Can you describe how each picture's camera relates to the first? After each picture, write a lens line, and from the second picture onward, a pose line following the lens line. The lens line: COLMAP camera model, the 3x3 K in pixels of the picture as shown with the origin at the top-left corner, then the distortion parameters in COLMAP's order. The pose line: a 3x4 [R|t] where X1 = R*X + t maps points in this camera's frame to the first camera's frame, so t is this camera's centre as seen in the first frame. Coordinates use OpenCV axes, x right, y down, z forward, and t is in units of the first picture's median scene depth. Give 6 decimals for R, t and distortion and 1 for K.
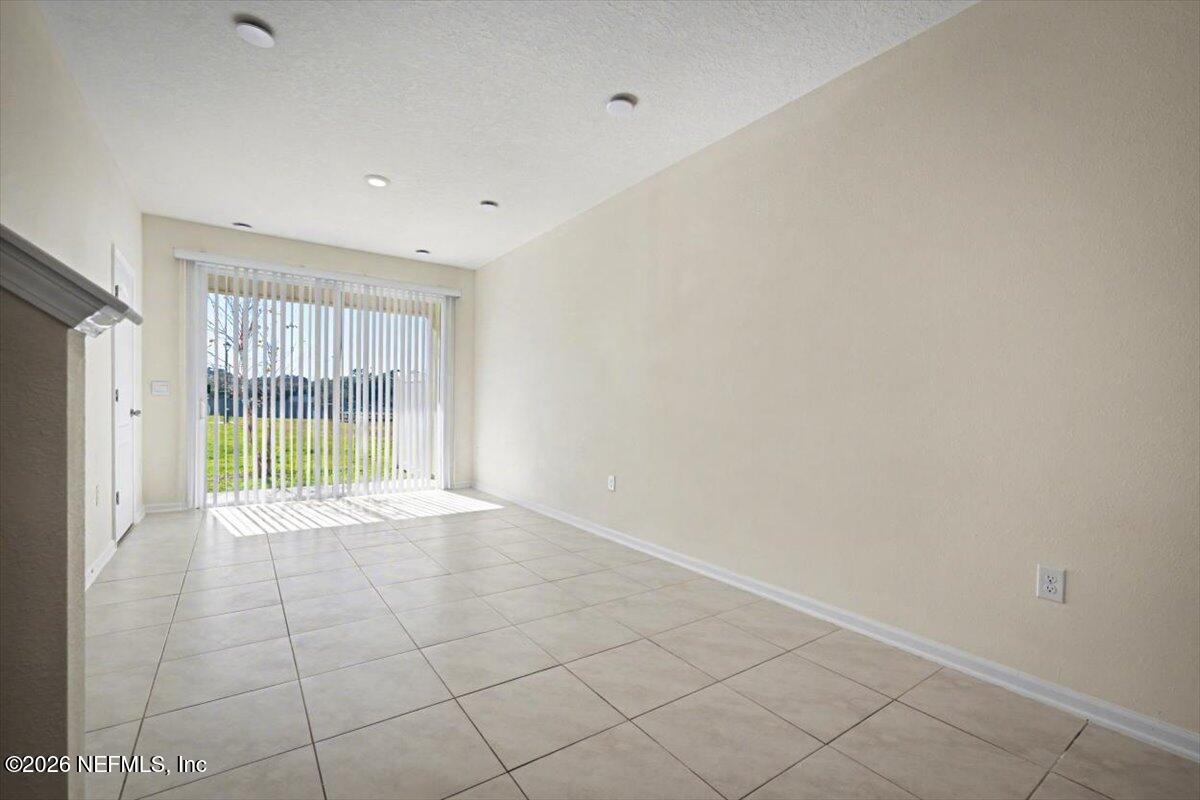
lens RADIAL K [[518.5, 0, 605.9], [0, 518.5, 417.7], [0, 0, 1]] dist [0.000437, 0.000067]
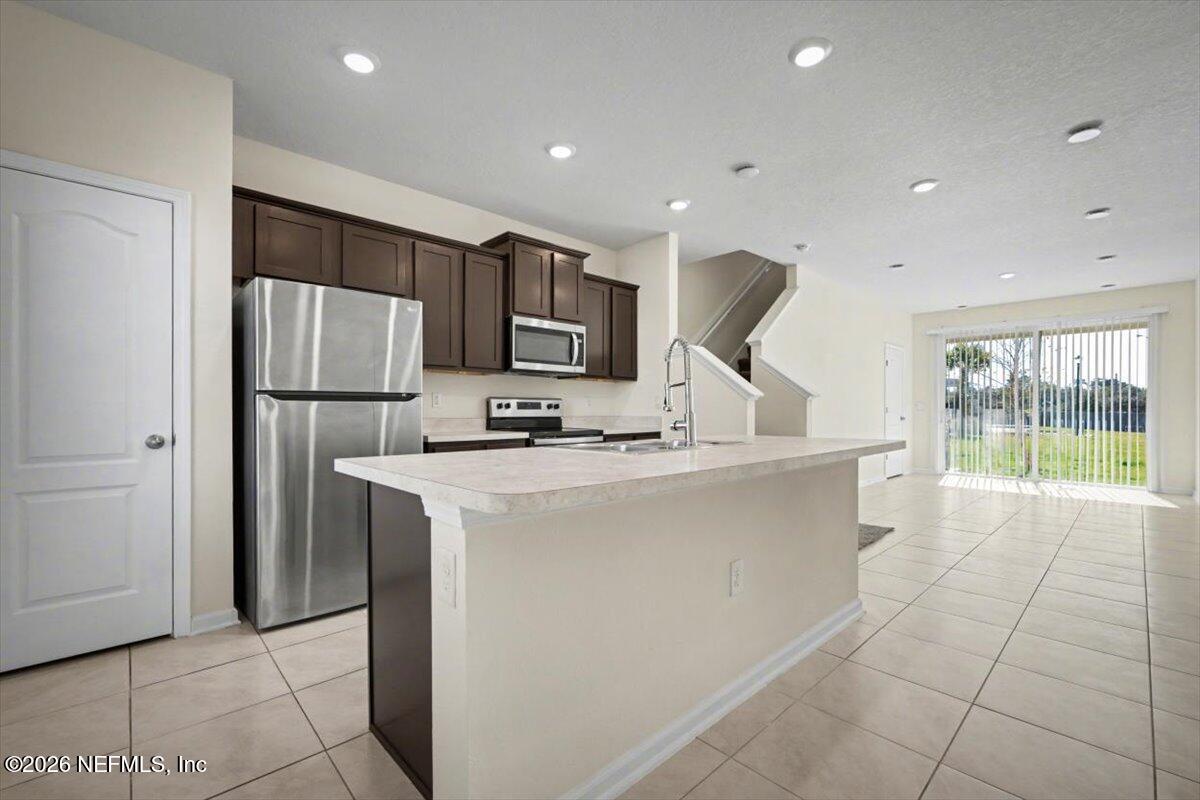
lens RADIAL K [[505.9, 0, 600.3], [0, 505.9, 411.1], [0, 0, 1]] dist [-0.000336, -0.000045]
pose [[0.132679, -0.016934, -0.991014, 0.624209], [-0.022134, 0.999554, -0.020043, 0.018090], [0.990912, 0.024594, 0.132245, -0.300528]]
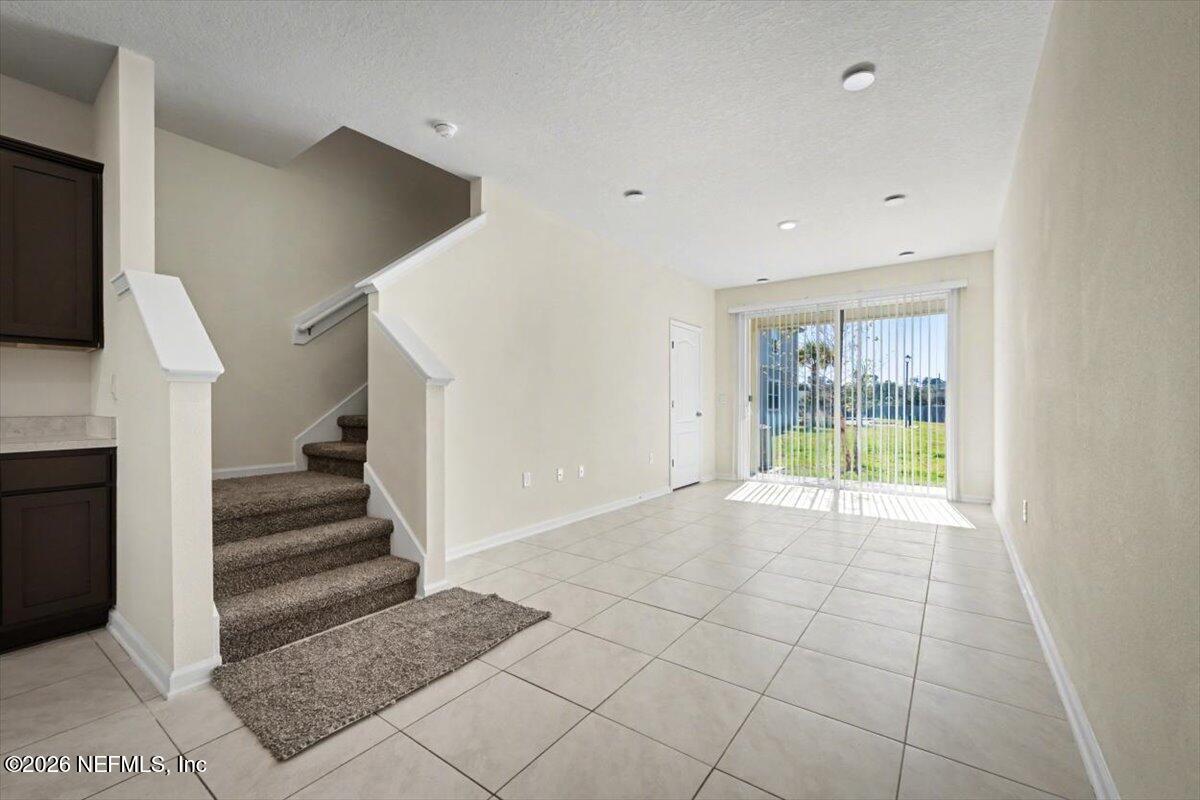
lens RADIAL K [[495.8, 0, 602.9], [0, 495.8, 407.5], [0, 0, 1]] dist [0.000050, 0.000258]
pose [[0.324653, -0.013829, -0.945732, 0.340541], [-0.015850, 0.999673, -0.020059, 0.002683], [0.945700, 0.021502, 0.324328, 0.143797]]
